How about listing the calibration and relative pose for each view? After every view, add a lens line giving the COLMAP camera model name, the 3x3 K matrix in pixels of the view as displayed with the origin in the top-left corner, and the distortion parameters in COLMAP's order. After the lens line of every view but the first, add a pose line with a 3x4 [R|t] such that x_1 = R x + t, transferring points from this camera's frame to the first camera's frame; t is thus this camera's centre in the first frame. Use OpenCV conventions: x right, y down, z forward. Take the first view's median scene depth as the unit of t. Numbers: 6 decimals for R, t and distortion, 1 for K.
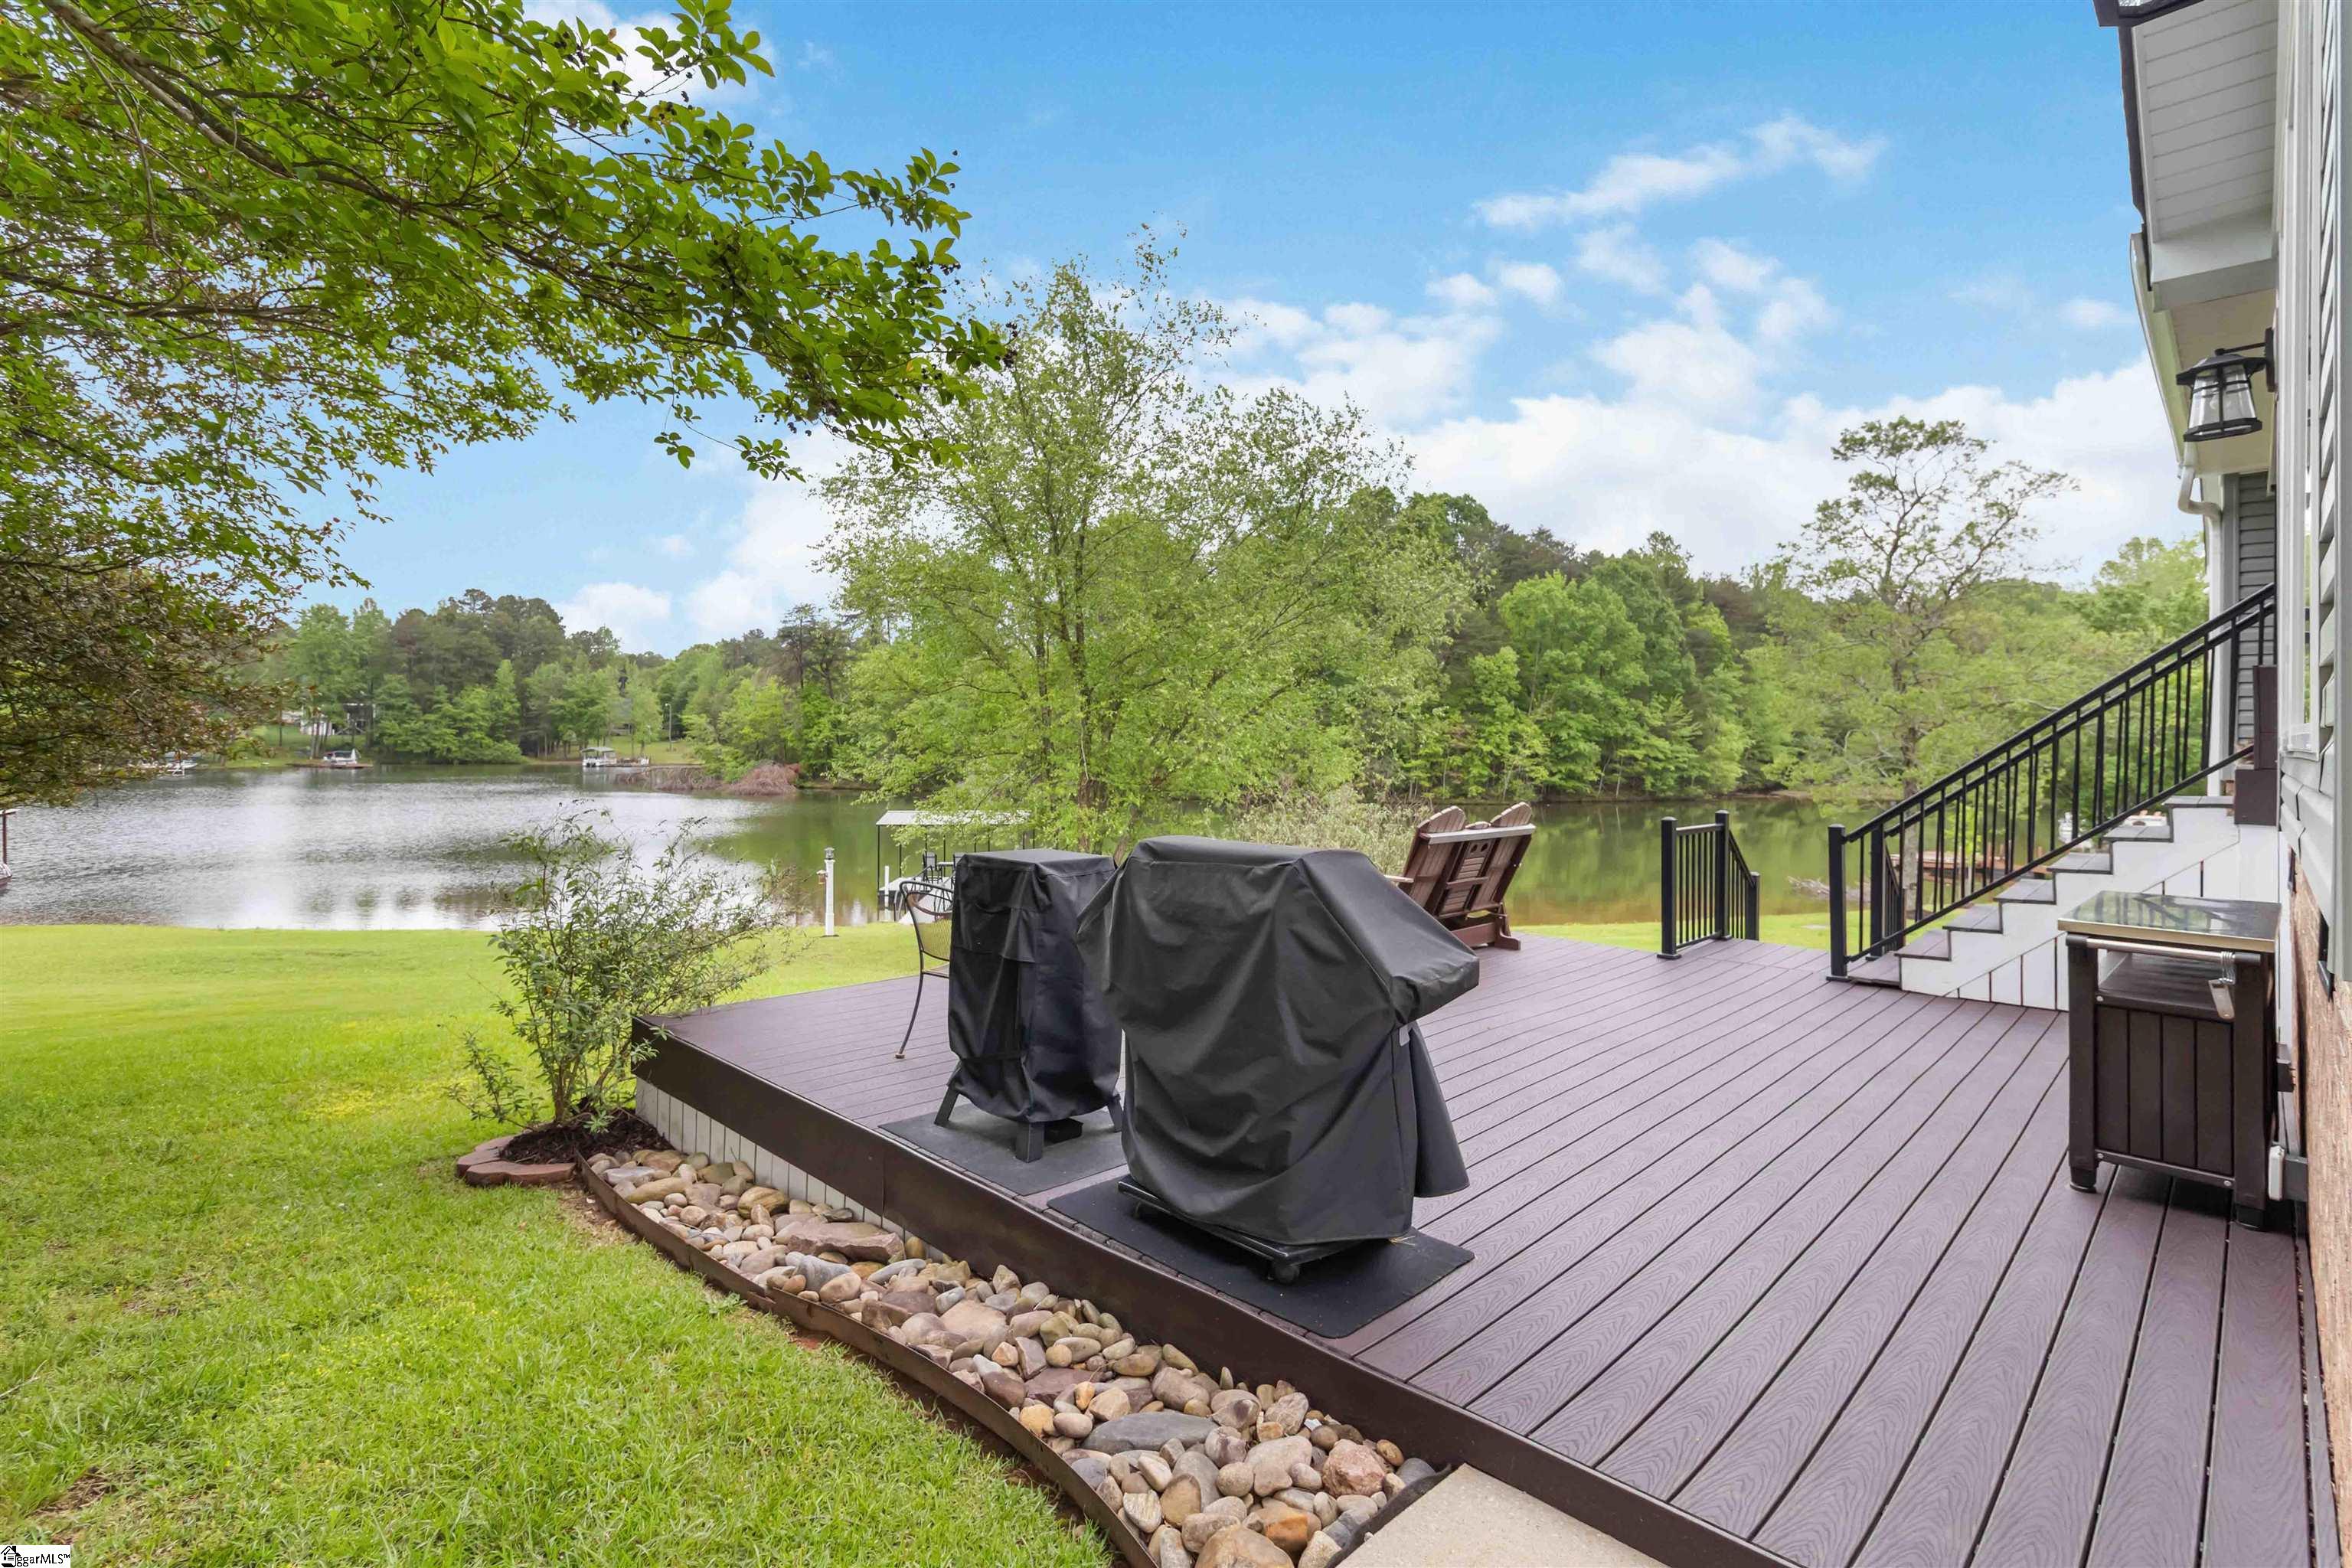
lens RADIAL K [[1091.6, 0, 1186.4], [0, 1091.6, 706.7], [0, 0, 1]] dist [-0.001787, -0.000416]
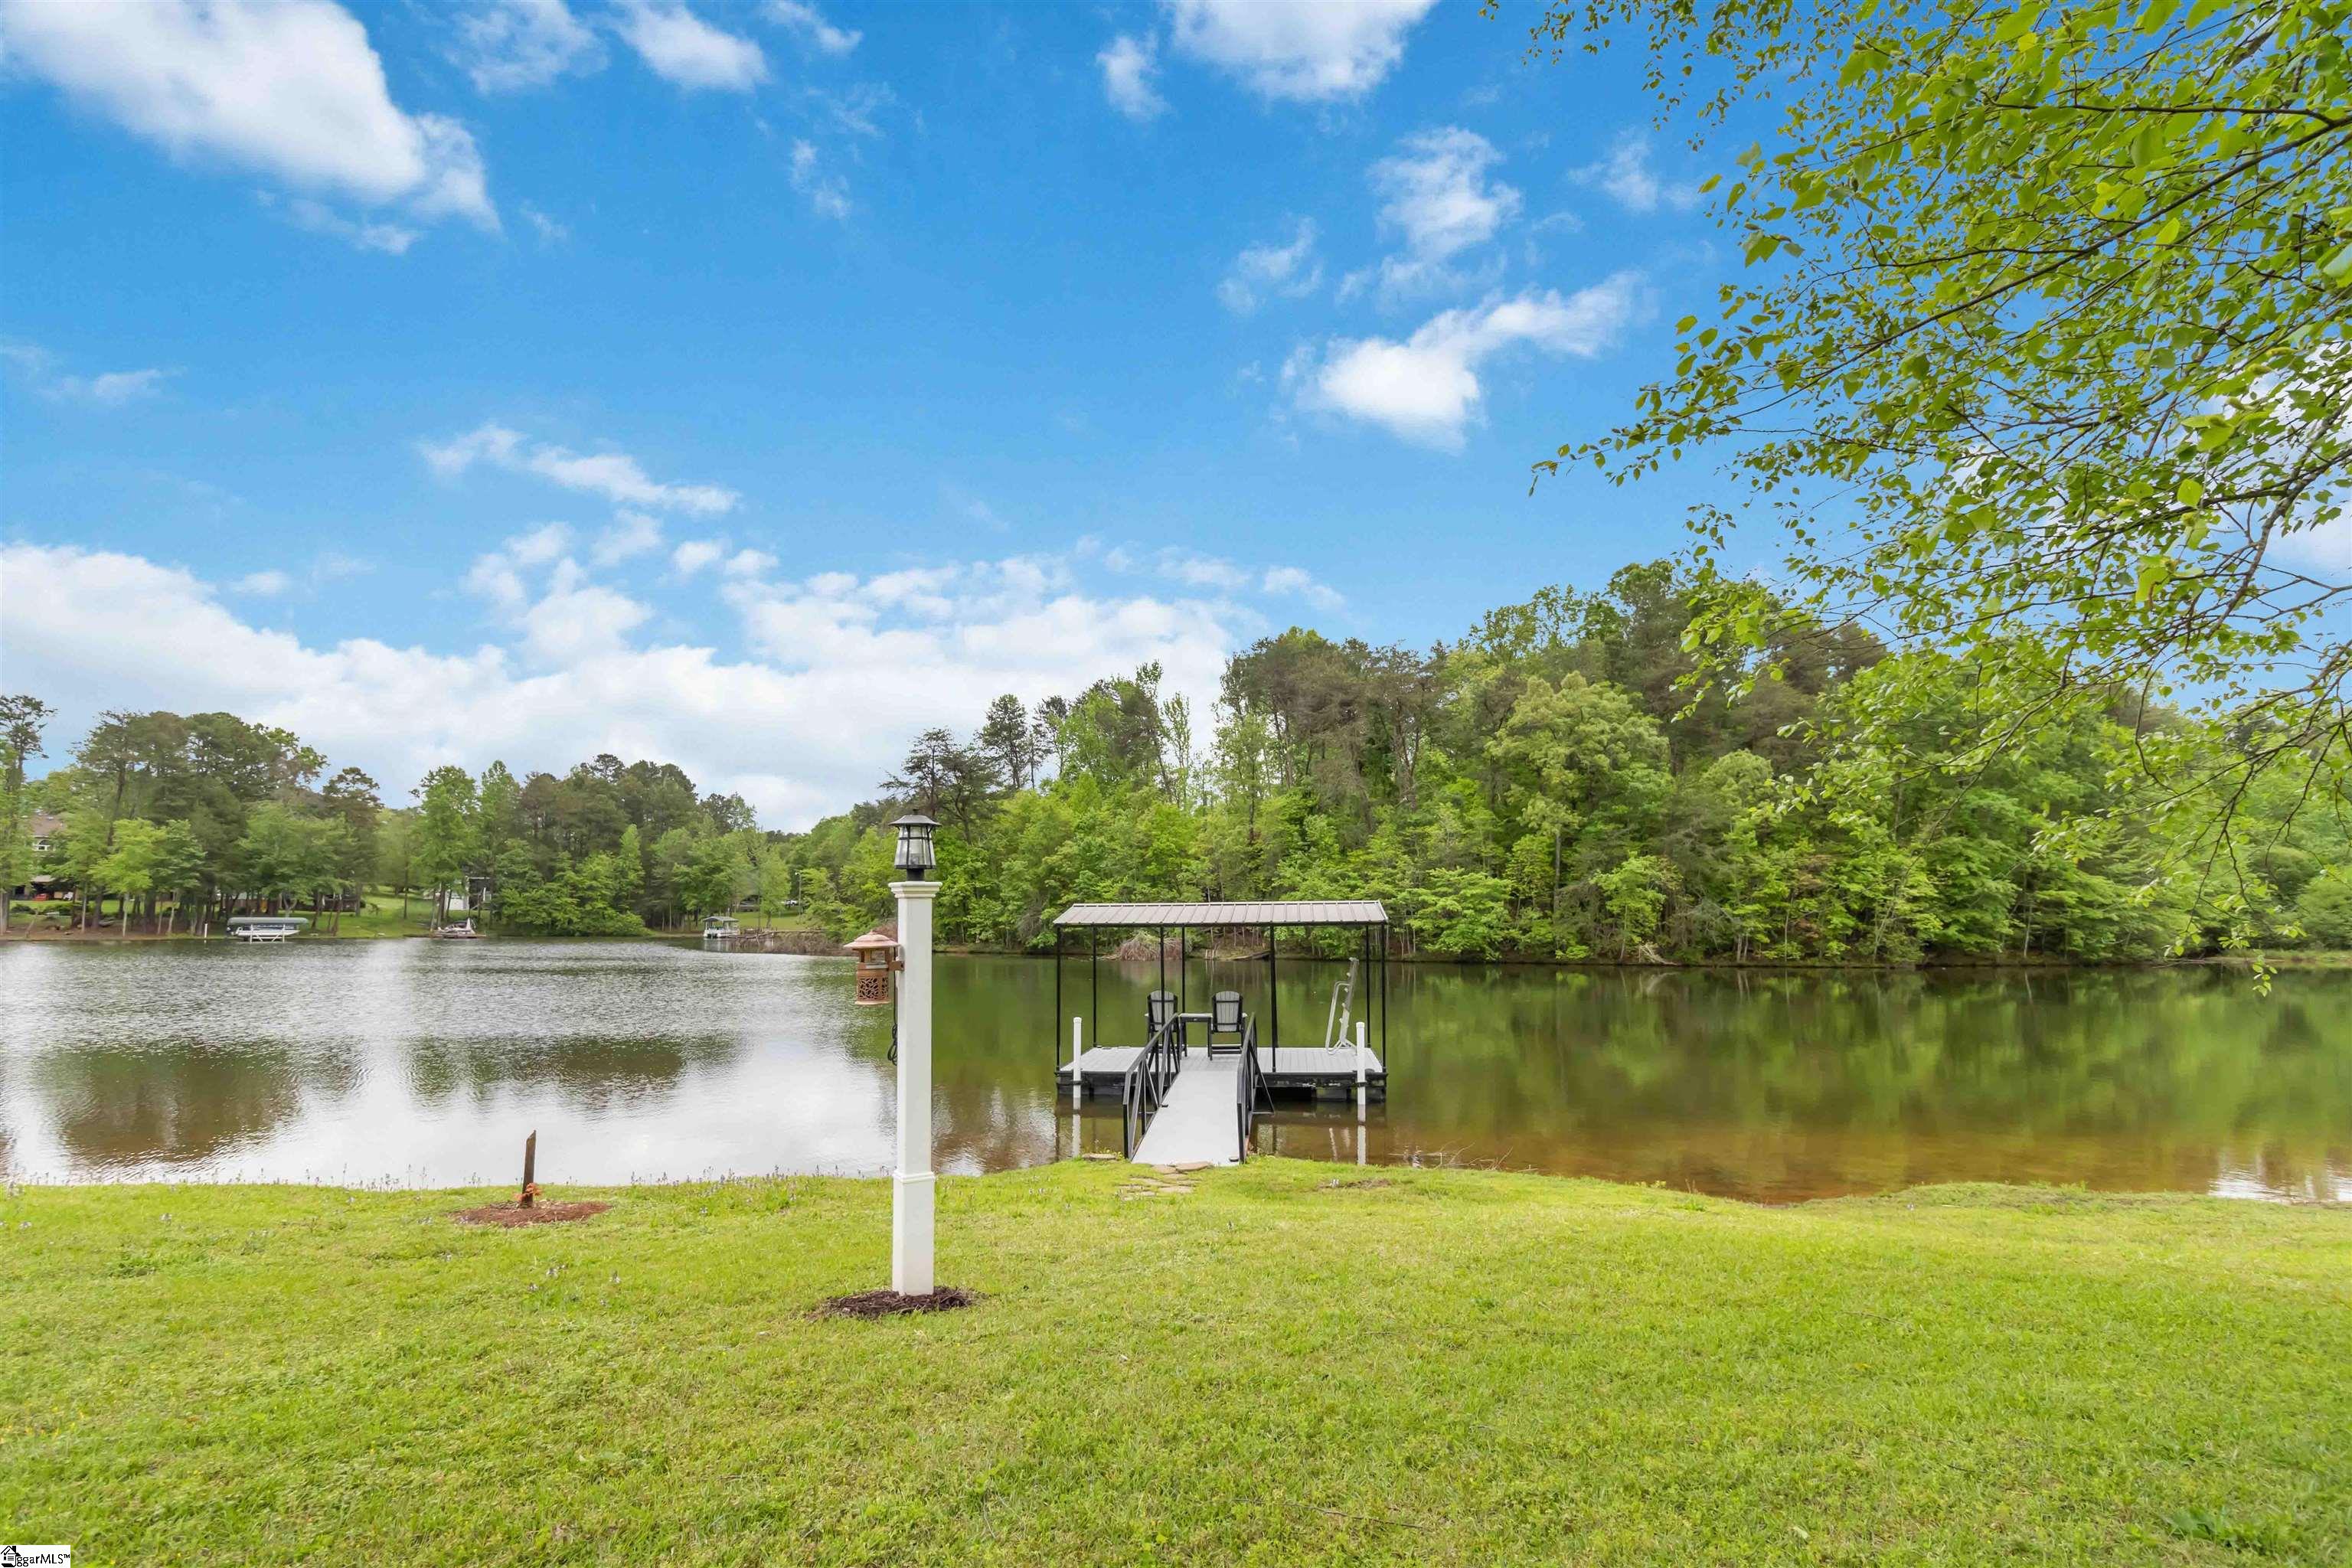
lens RADIAL K [[1108.4, 0, 1189.0], [0, 1108.4, 816.2], [0, 0, 1]] dist [-0.000840, 0.000354]
pose [[0.992927, -0.015337, -0.117728, -0.041140], [0.007078, 0.997504, -0.070252, 0.022569], [0.118511, 0.068922, 0.990558, 0.128483]]
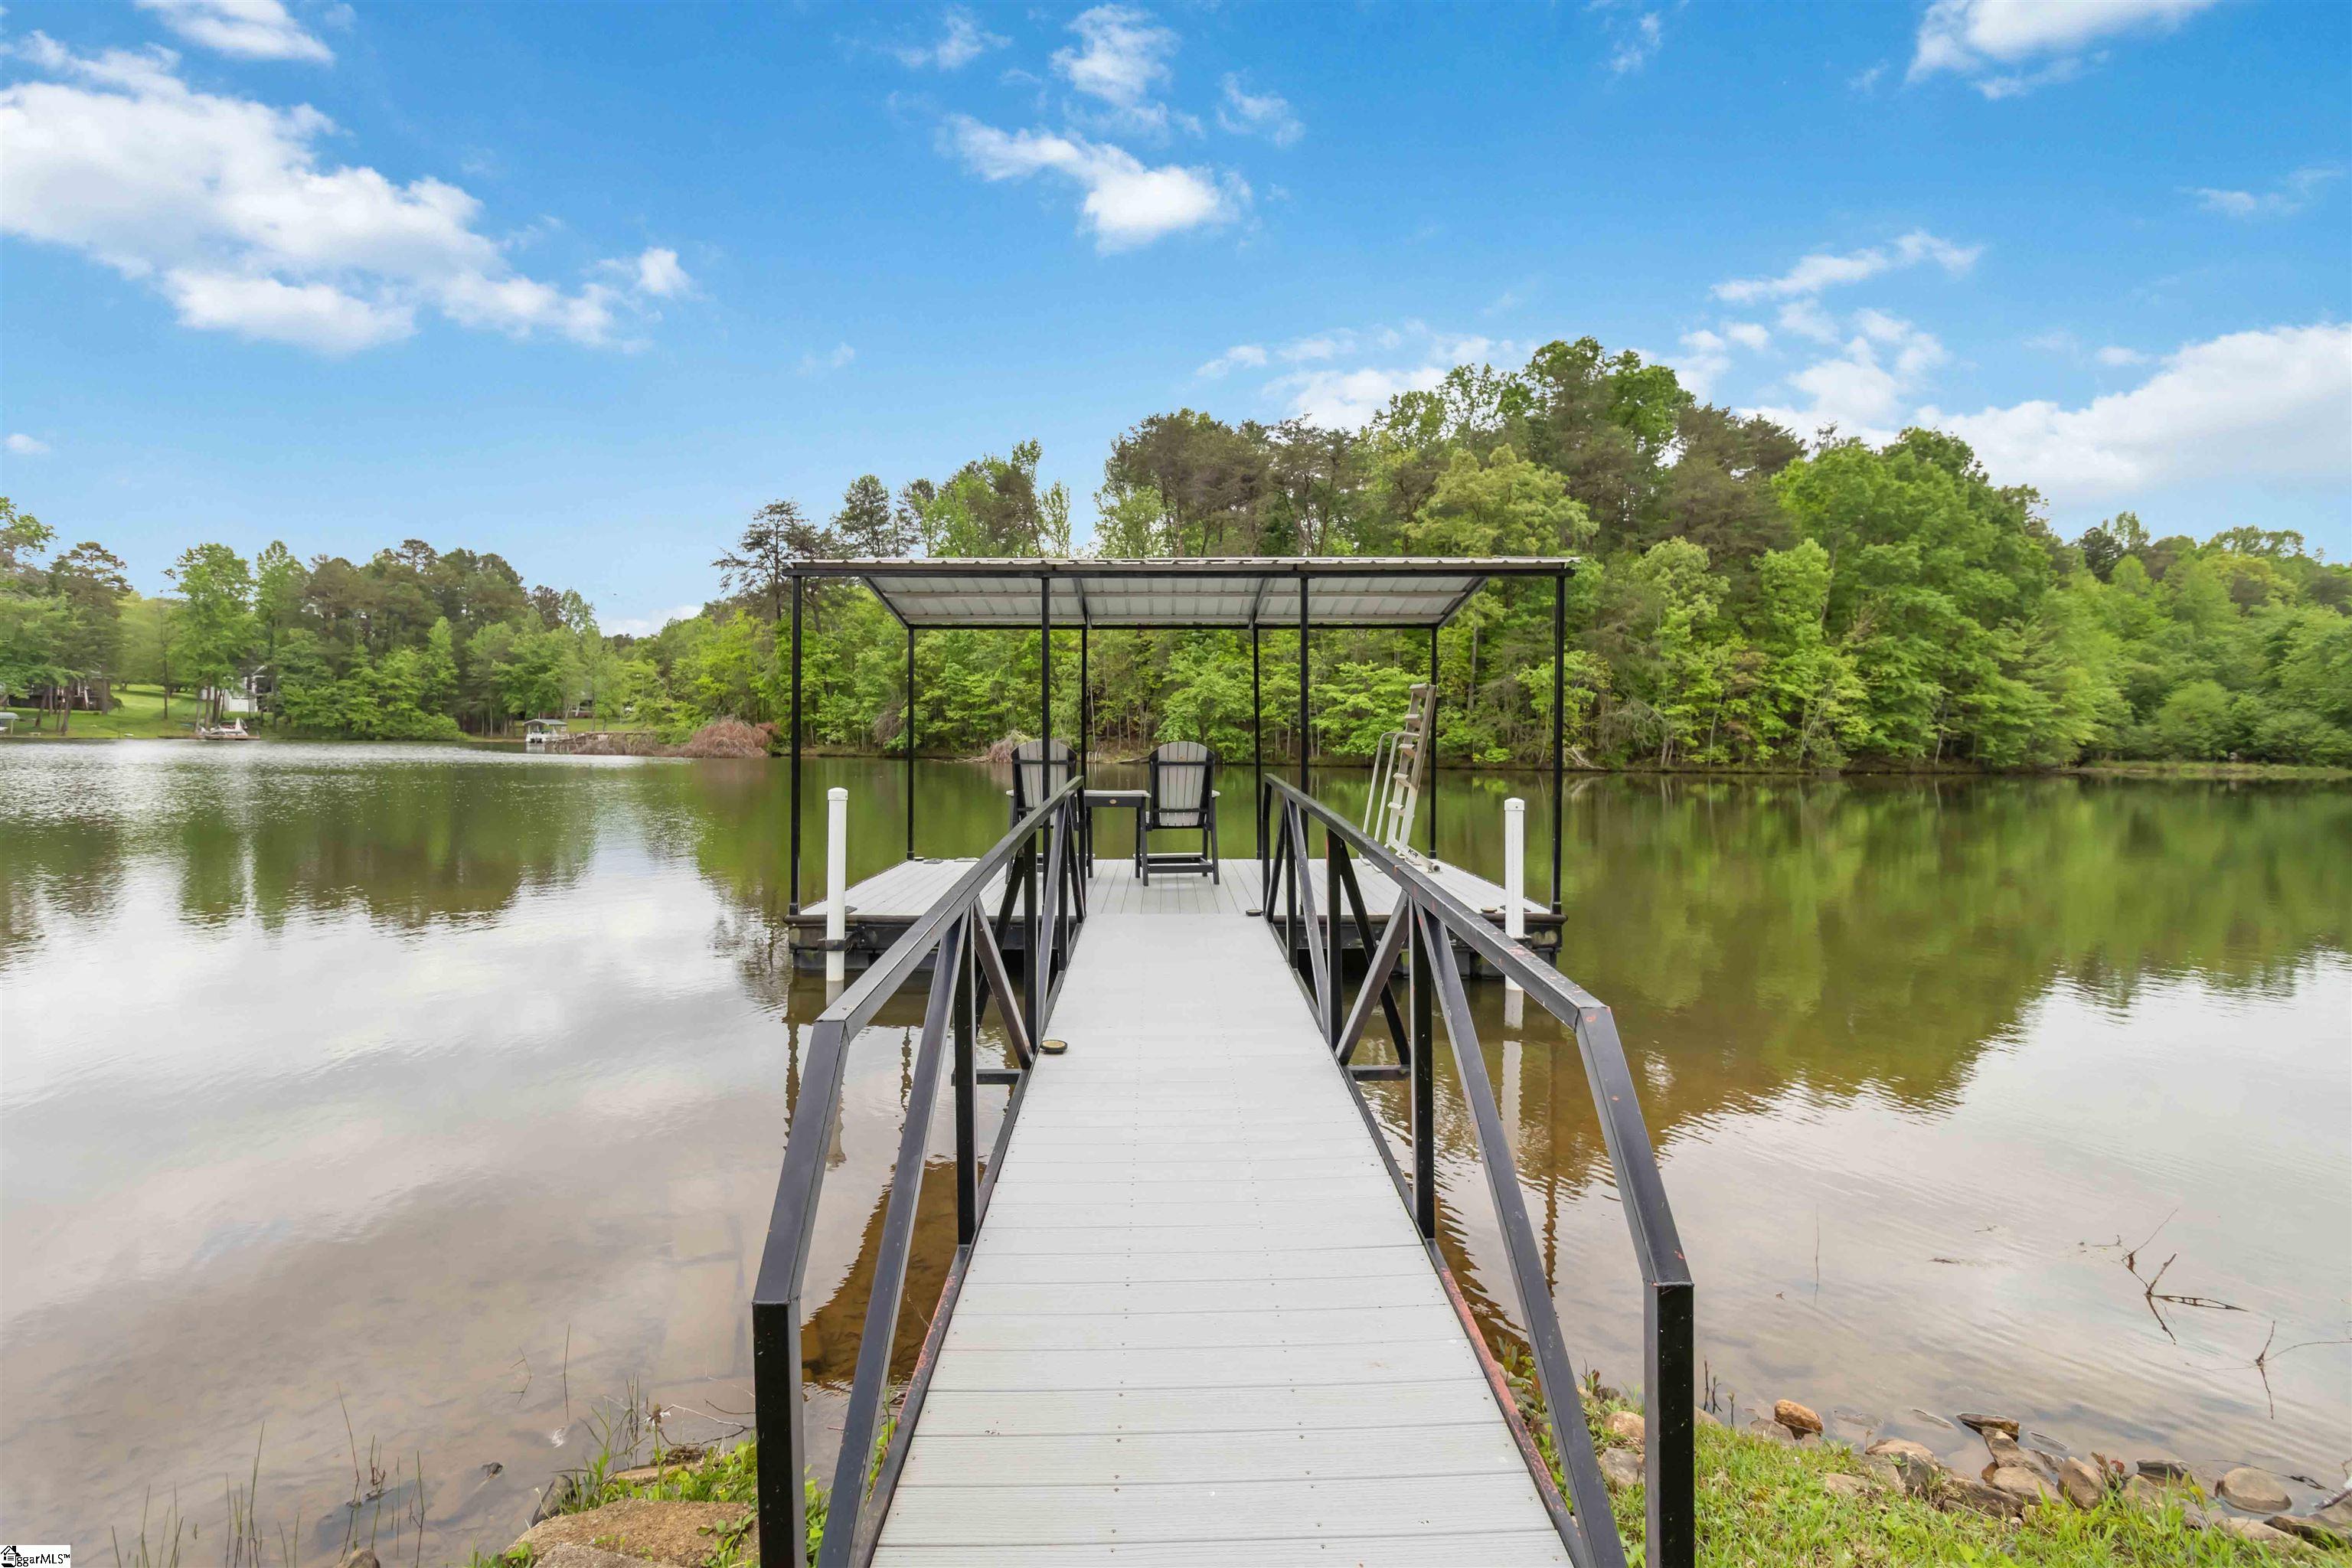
lens RADIAL K [[1091.6, 0, 1186.4], [0, 1091.6, 706.7], [0, 0, 1]] dist [-0.001787, -0.000416]
pose [[0.999962, 0.003663, -0.007939, -0.050075], [-0.003695, 0.999985, -0.004110, 0.030826], [0.007924, 0.004140, 0.999960, 0.188232]]
